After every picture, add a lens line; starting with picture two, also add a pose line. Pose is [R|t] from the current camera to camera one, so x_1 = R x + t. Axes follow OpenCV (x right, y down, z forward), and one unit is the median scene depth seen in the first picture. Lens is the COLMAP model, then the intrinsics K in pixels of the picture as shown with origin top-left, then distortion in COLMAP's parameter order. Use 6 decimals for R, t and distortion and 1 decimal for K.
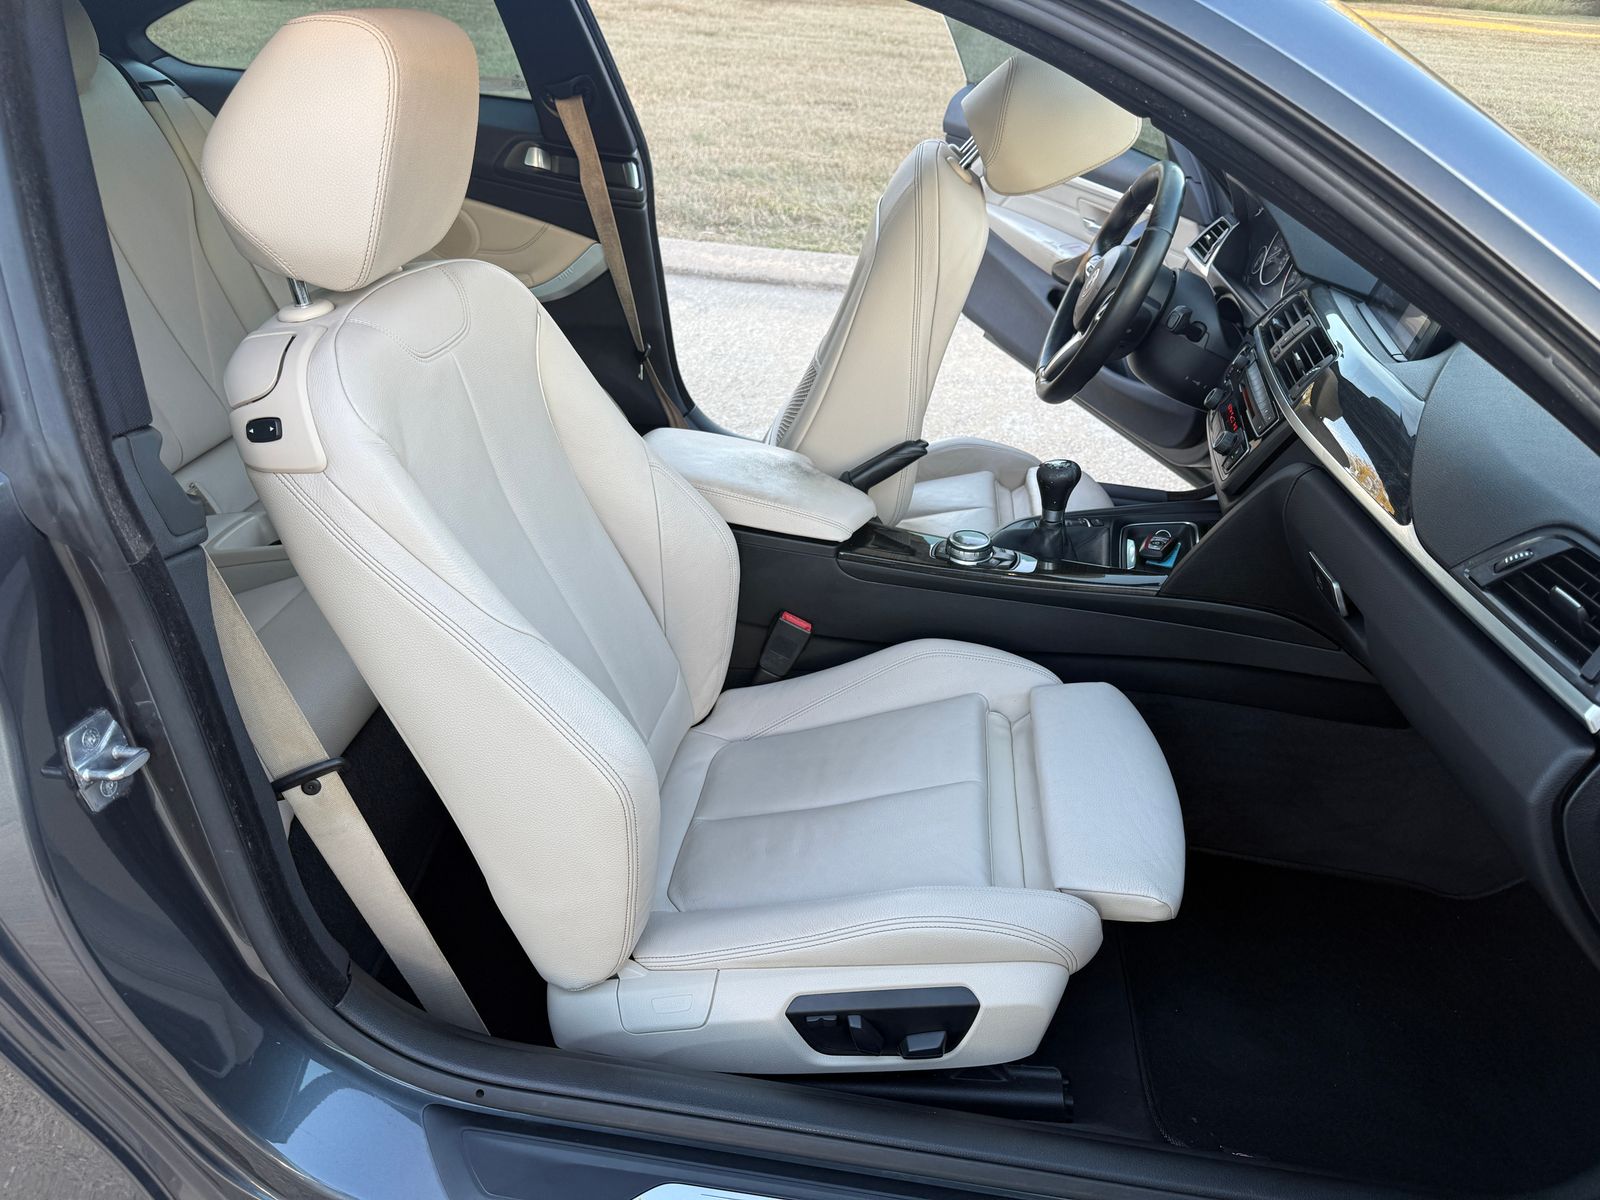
lens RADIAL K [[1131.9, 0, 791.2], [0, 1131.9, 593.8], [0, 0, 1]] dist [0.012989, -0.027935]
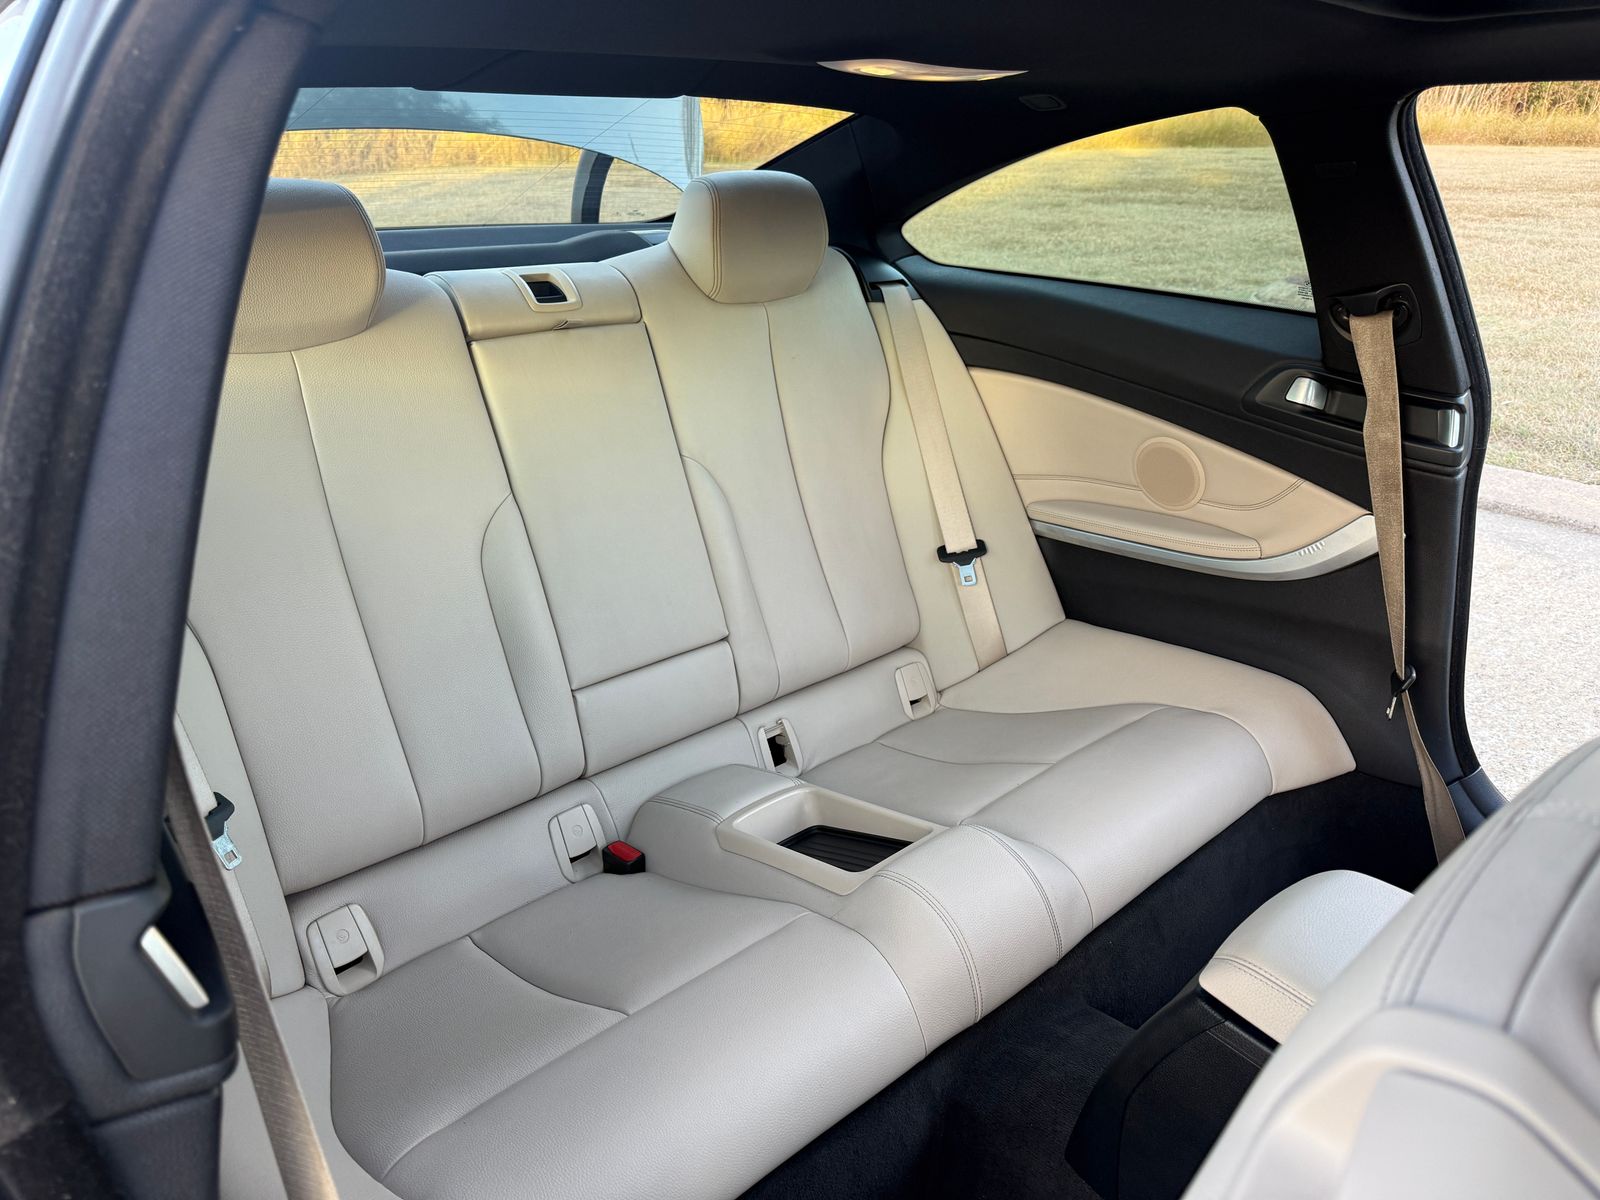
lens RADIAL K [[1131.9, 0, 772.7], [0, 1131.9, 636.7], [0, 0, 1]] dist [0.012989, -0.027935]
pose [[0.755675, 0.208972, -0.620714, -0.002901], [-0.280534, 0.959667, -0.018446, -0.129248], [0.591824, 0.188071, 0.783820, 0.270248]]
